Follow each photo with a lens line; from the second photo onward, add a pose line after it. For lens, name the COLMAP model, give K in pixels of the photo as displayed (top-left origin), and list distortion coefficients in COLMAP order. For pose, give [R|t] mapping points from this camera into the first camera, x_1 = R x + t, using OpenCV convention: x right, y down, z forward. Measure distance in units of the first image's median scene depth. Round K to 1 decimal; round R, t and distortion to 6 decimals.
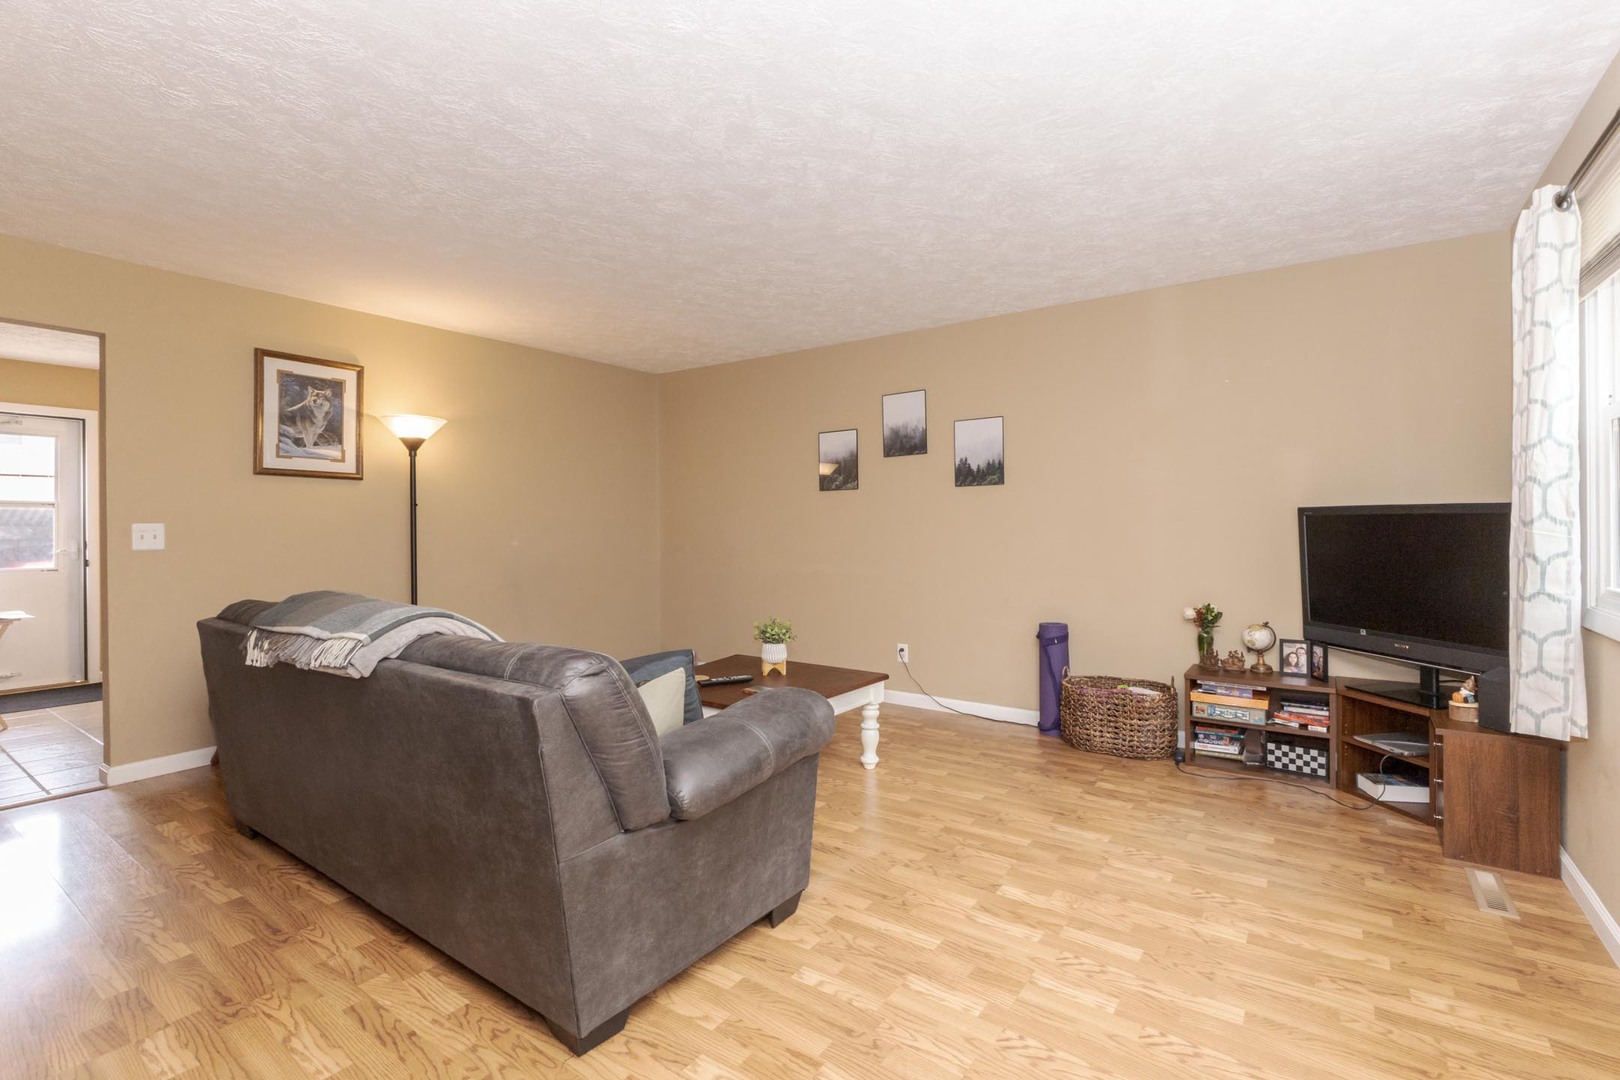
lens RADIAL K [[712.8, 0, 779.3], [0, 712.8, 524.8], [0, 0, 1]] dist [-0.001100, -0.000066]
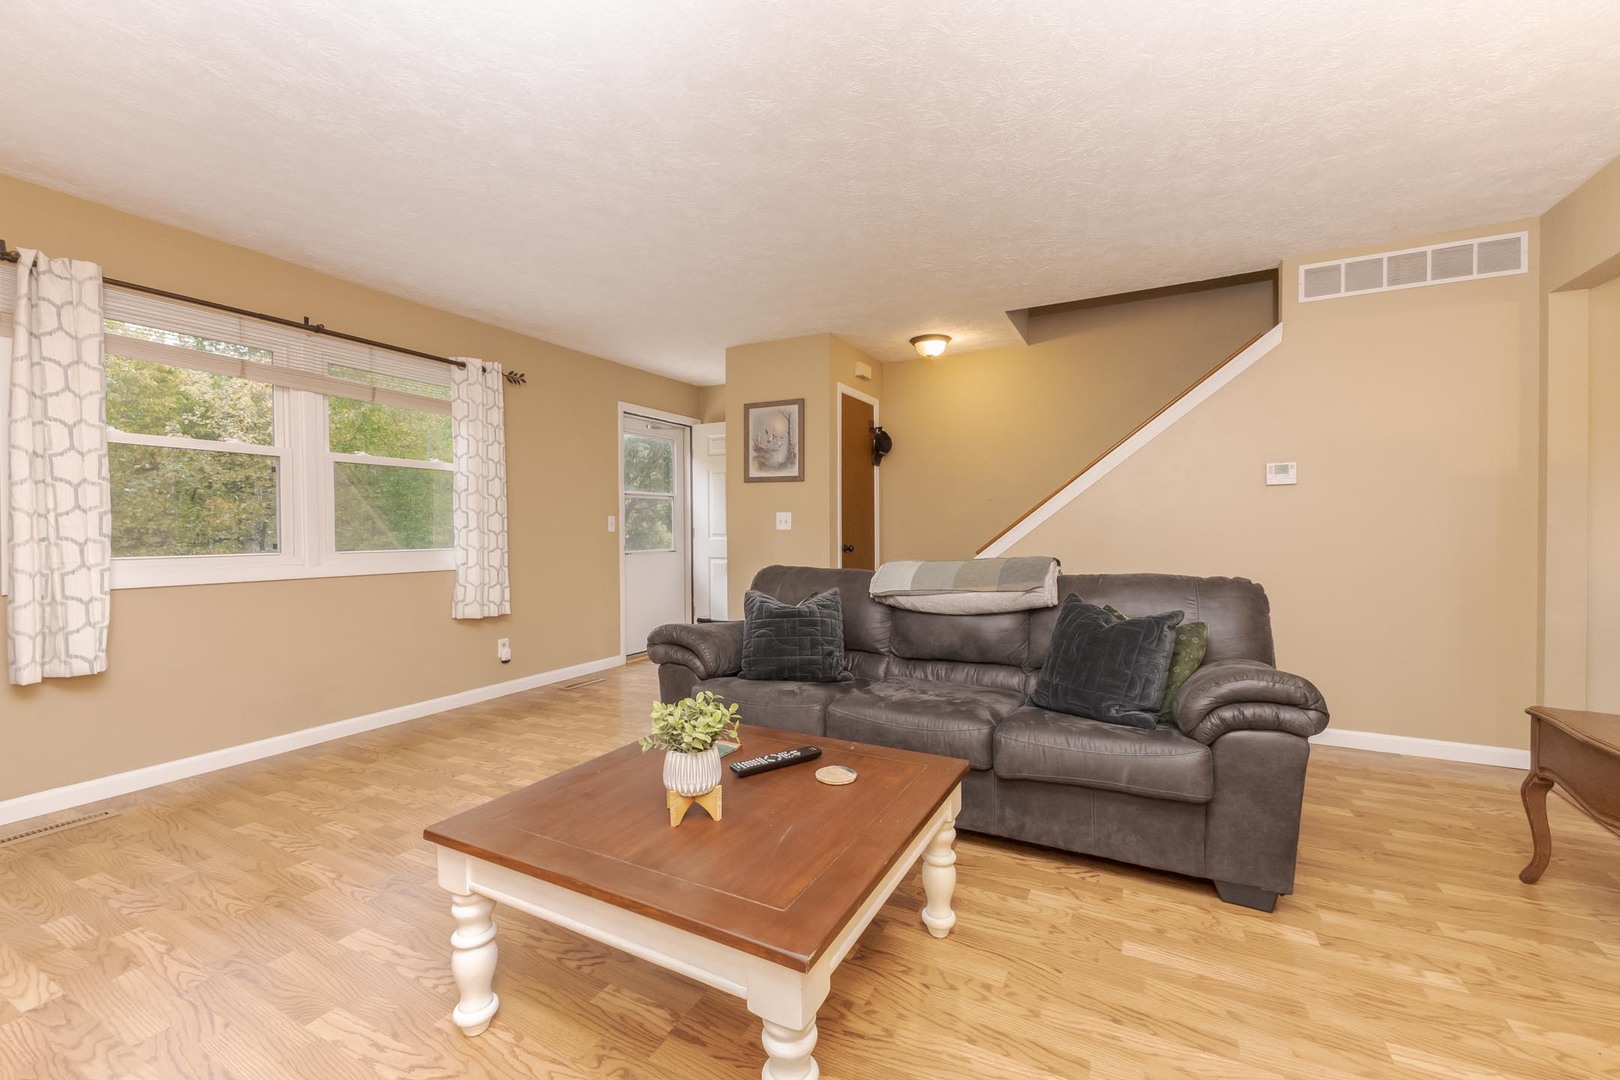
lens RADIAL K [[635.3, 0, 863.4], [0, 635.3, 532.7], [0, 0, 1]] dist [0.001011, -0.000250]
pose [[-0.965631, 0.014550, -0.259508, -0.007390], [0.013570, 0.999892, 0.005569, 0.024017], [0.259561, 0.001856, -0.965725, 1.206863]]
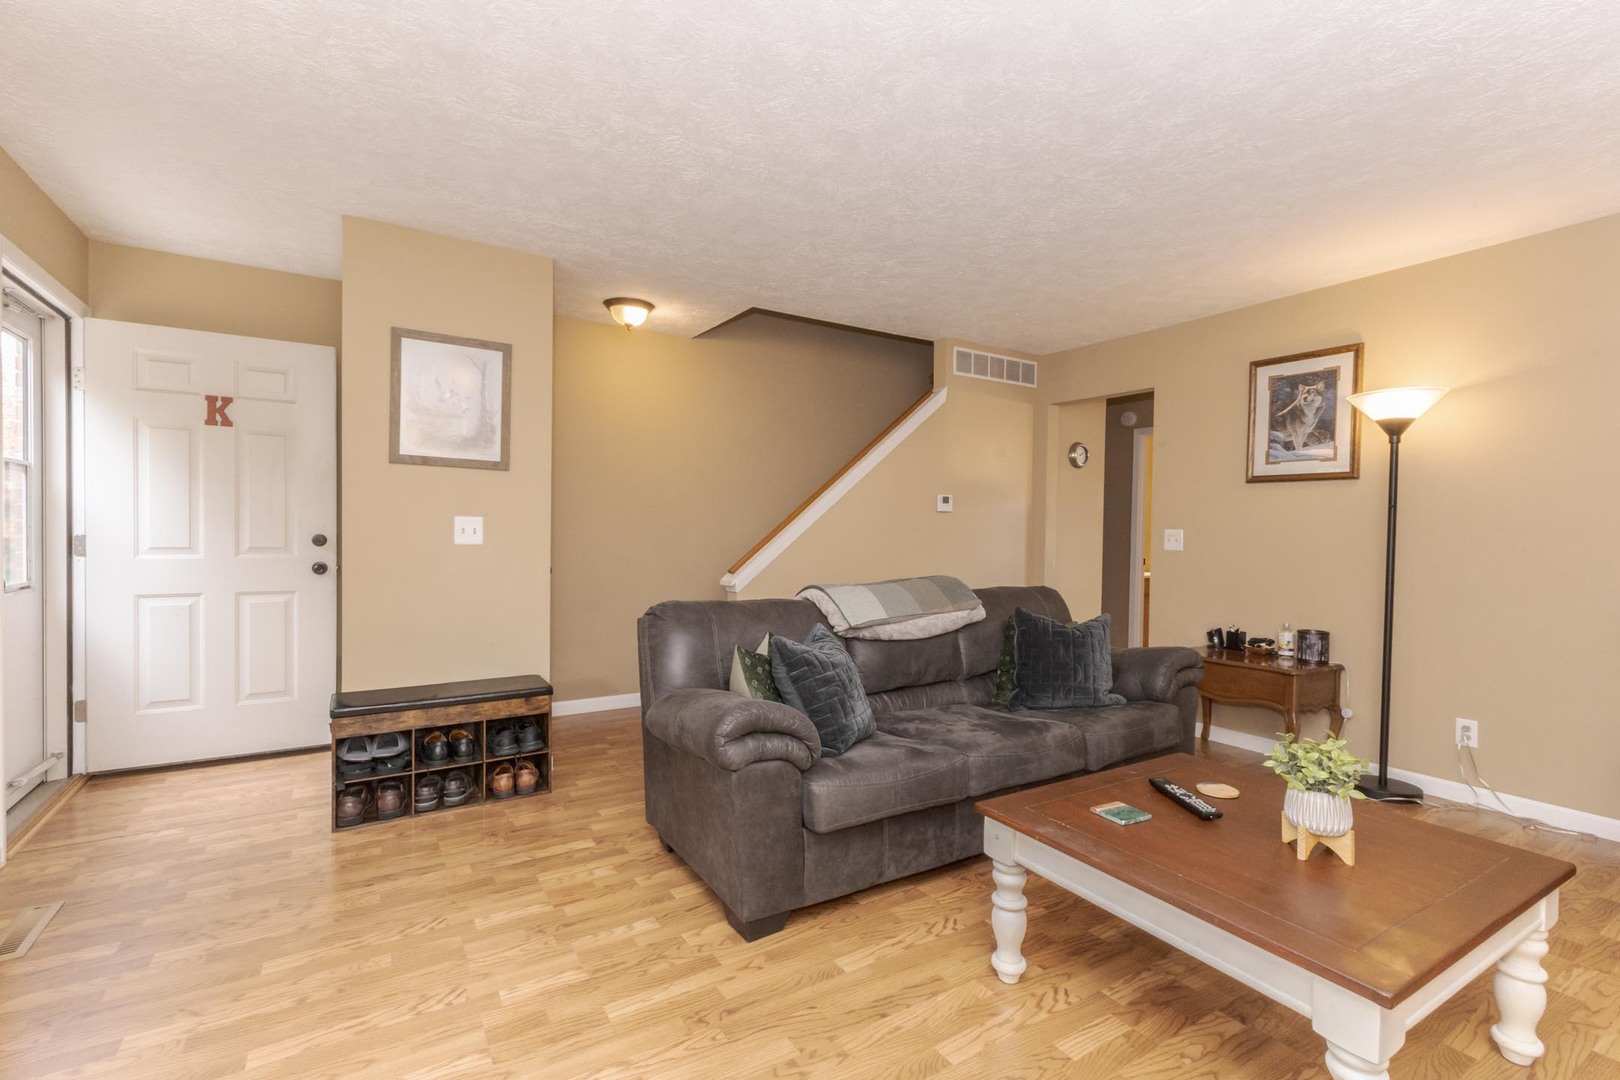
lens RADIAL K [[702.0, 0, 813.8], [0, 702.0, 537.0], [0, 0, 1]] dist [0.010243, 0.000099]
pose [[-0.320440, 0.010331, -0.947212, 0.448016], [-0.009852, 0.999850, 0.014238, 0.000497], [0.947217, 0.013895, -0.320291, 0.713156]]
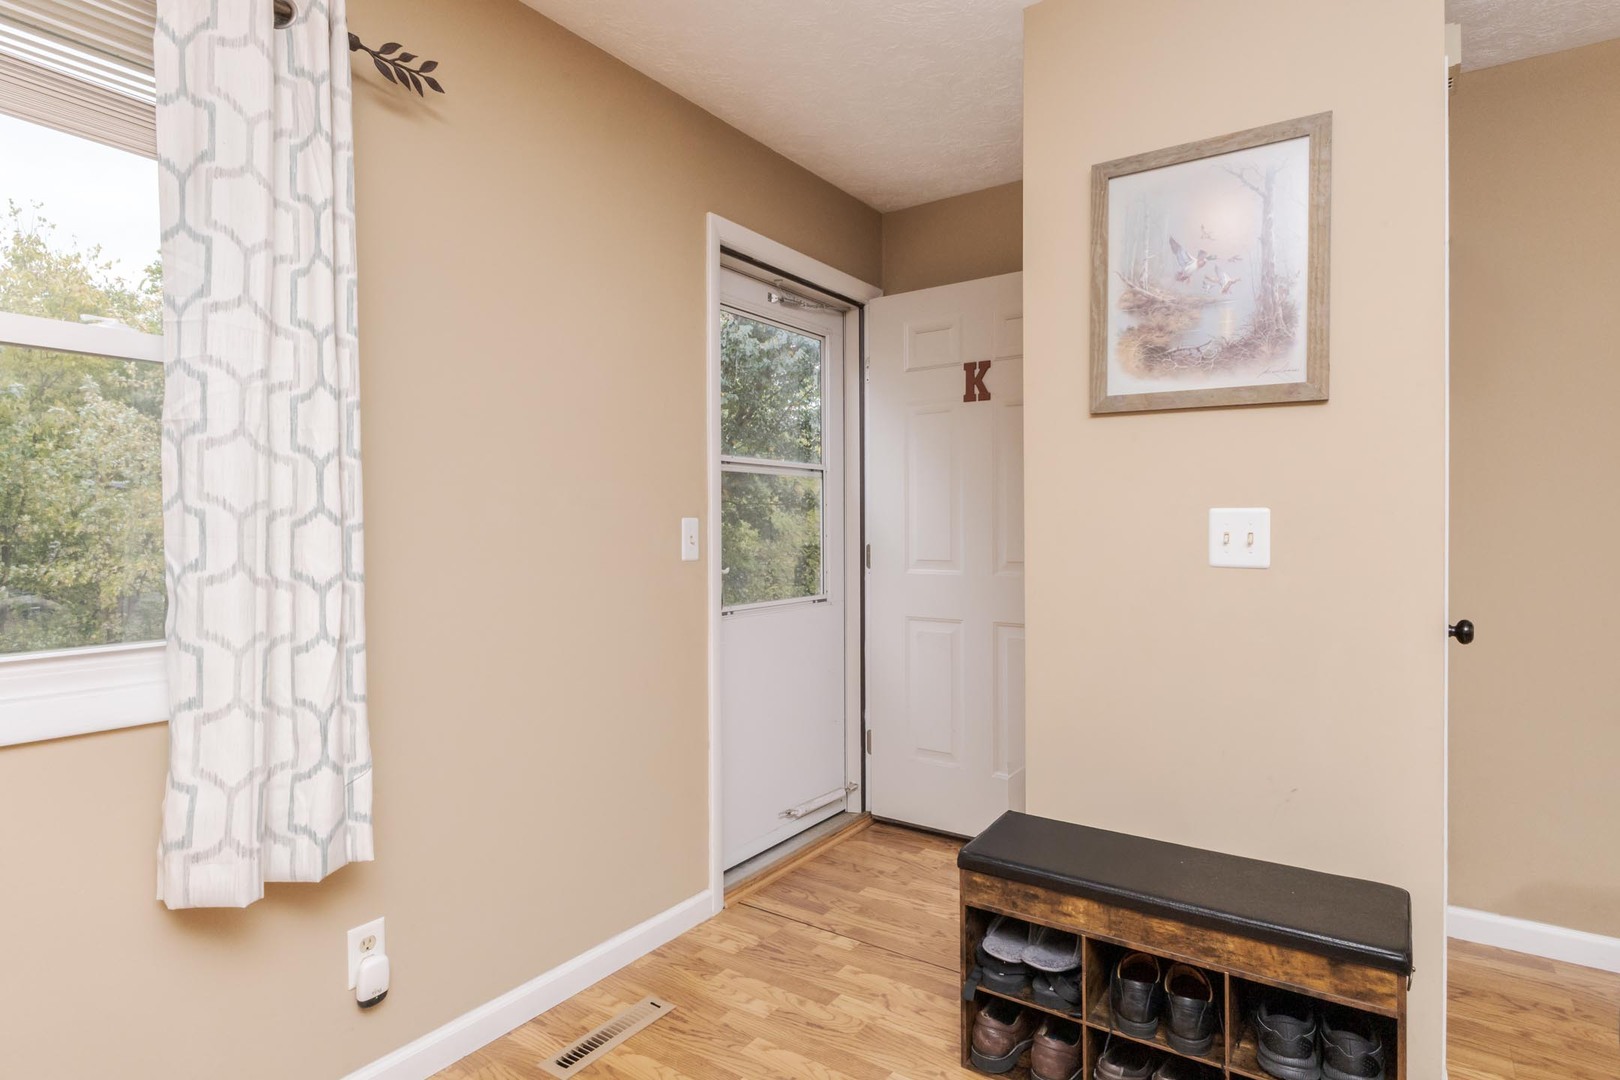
lens RADIAL K [[841.6, 0, 815.5], [0, 841.6, 525.9], [0, 0, 1]] dist [-0.012651, -0.000789]
pose [[-0.997997, 0.010070, -0.062454, 0.087066], [0.010328, 0.999939, -0.003810, 0.001818], [0.062412, -0.004447, -0.998041, 0.529825]]
